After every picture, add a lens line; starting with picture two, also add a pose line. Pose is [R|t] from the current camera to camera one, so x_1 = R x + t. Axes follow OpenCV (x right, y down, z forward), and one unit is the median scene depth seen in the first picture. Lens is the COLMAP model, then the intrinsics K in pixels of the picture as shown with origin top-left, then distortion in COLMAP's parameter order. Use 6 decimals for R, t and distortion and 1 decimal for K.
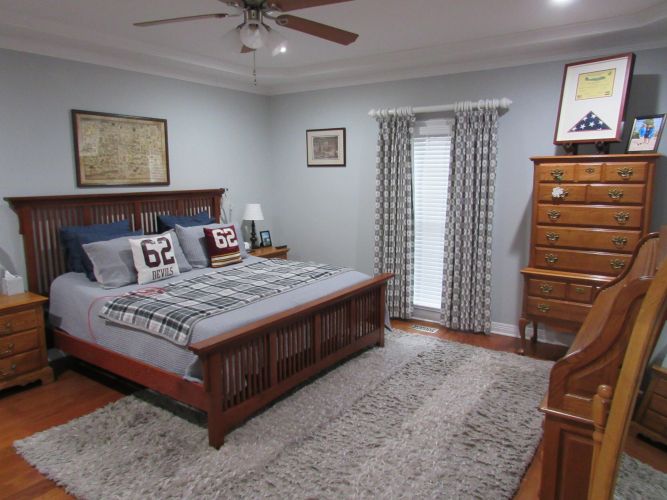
lens RADIAL K [[482.8, 0, 333.8], [0, 482.8, 247.3], [0, 0, 1]] dist [-0.025580, 0.022602]
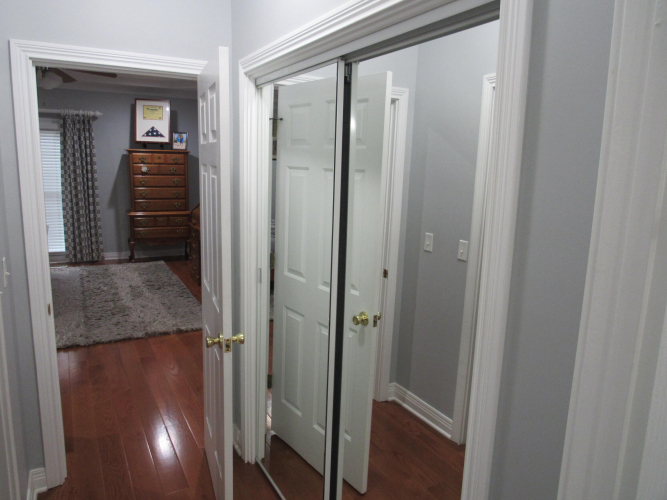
lens RADIAL K [[482.8, 0, 332.8], [0, 482.8, 250.7], [0, 0, 1]] dist [-0.025580, 0.022602]
pose [[0.433579, -0.138872, 0.890350, -0.912581], [0.109452, 0.988854, 0.100935, 0.088795], [-0.894444, 0.053687, 0.443946, -0.455350]]
